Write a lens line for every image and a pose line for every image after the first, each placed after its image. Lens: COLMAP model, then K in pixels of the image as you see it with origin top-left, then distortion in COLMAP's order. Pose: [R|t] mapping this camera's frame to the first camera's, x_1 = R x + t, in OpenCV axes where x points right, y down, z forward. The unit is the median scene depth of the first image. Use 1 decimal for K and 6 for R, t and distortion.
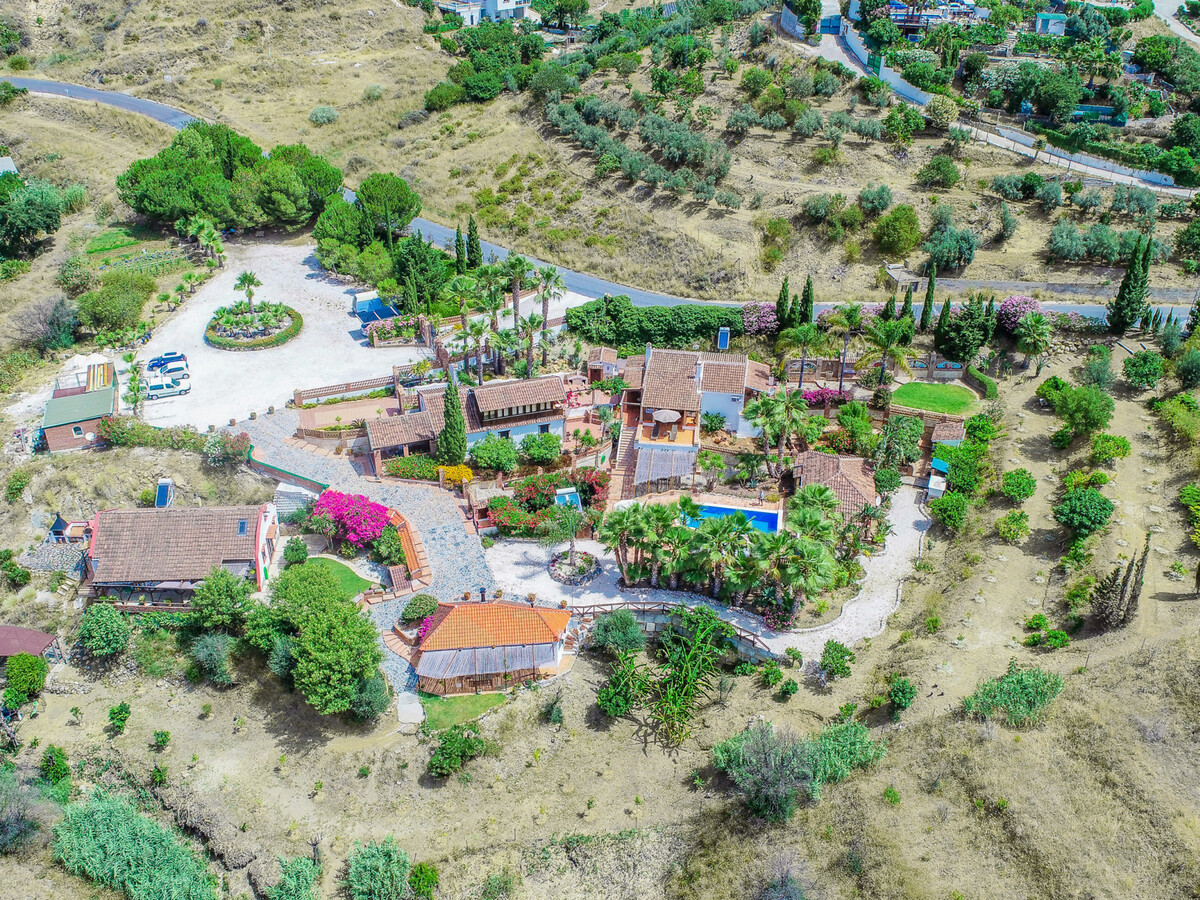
lens RADIAL K [[1073.8, 0, 601.4], [0, 1073.8, 449.2], [0, 0, 1]] dist [-0.008839, 0.001893]
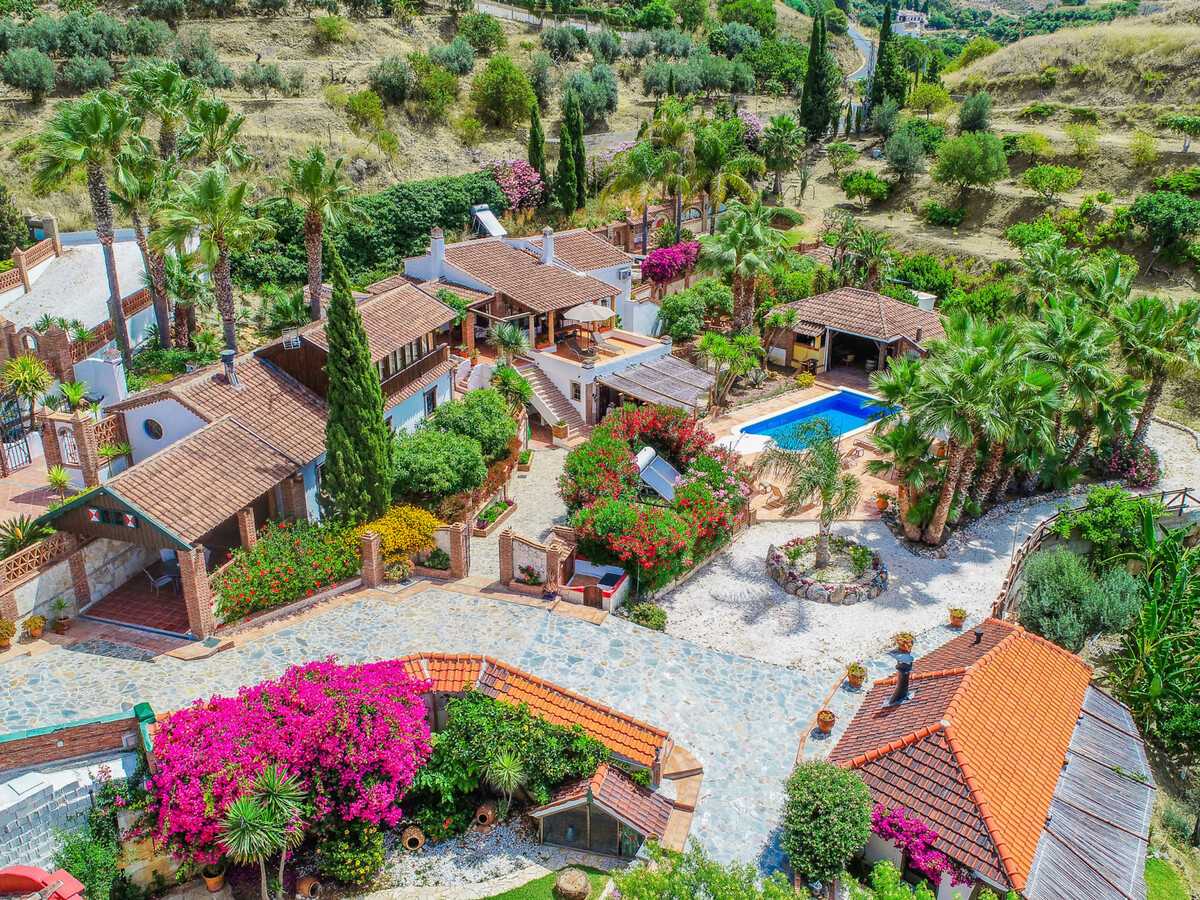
lens RADIAL K [[1073.8, 0, 601.4], [0, 1073.8, 452.7], [0, 0, 1]] dist [-0.008839, 0.001893]
pose [[0.581981, -0.294327, 0.758070, -0.361886], [0.414910, 0.909209, 0.034475, 0.014176], [-0.699391, 0.294467, 0.651262, 0.713047]]
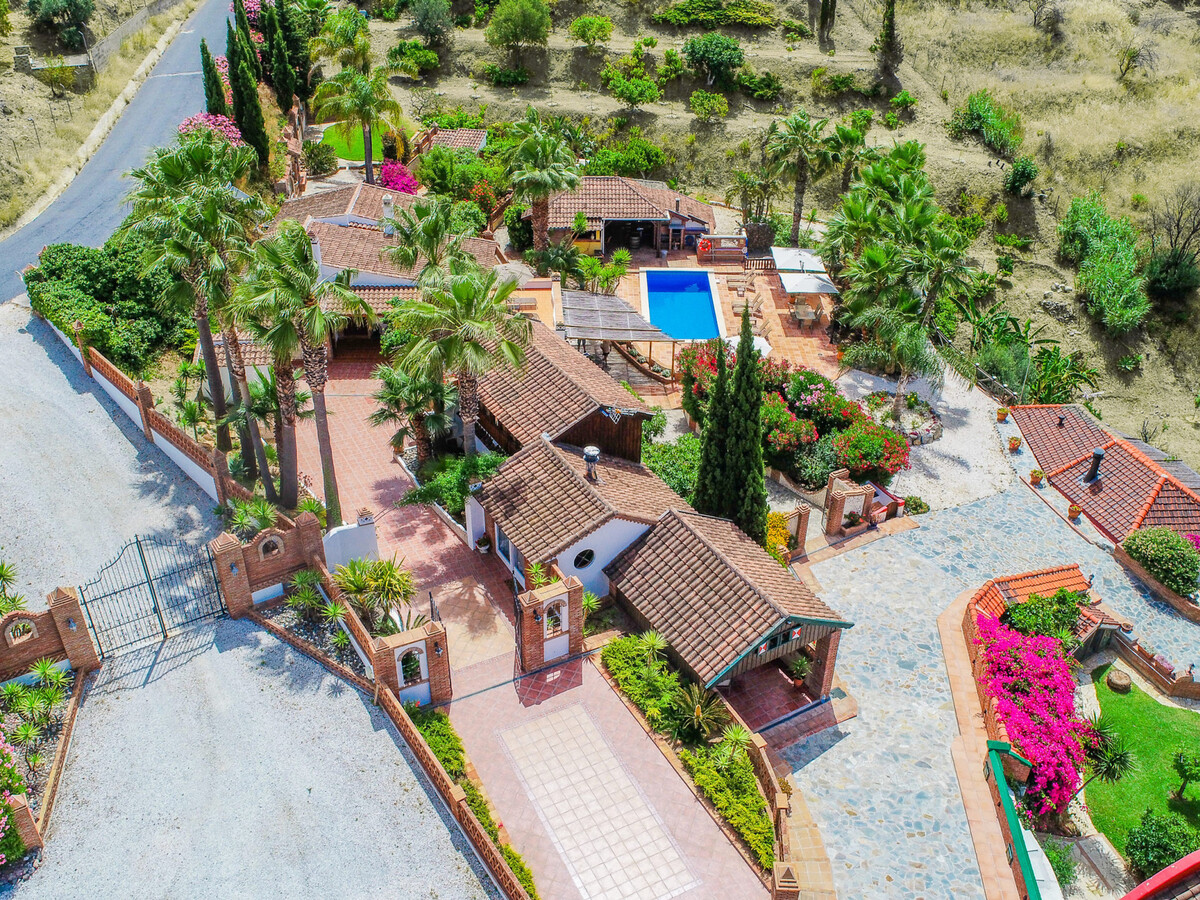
lens RADIAL K [[1073.8, 0, 600.7], [0, 1073.8, 450.1], [0, 0, 1]] dist [-0.008839, 0.001893]
pose [[-0.219733, -0.530670, 0.818601, -0.433572], [0.498729, 0.660065, 0.561768, -0.259797], [-0.838443, 0.531699, 0.119622, 0.996047]]
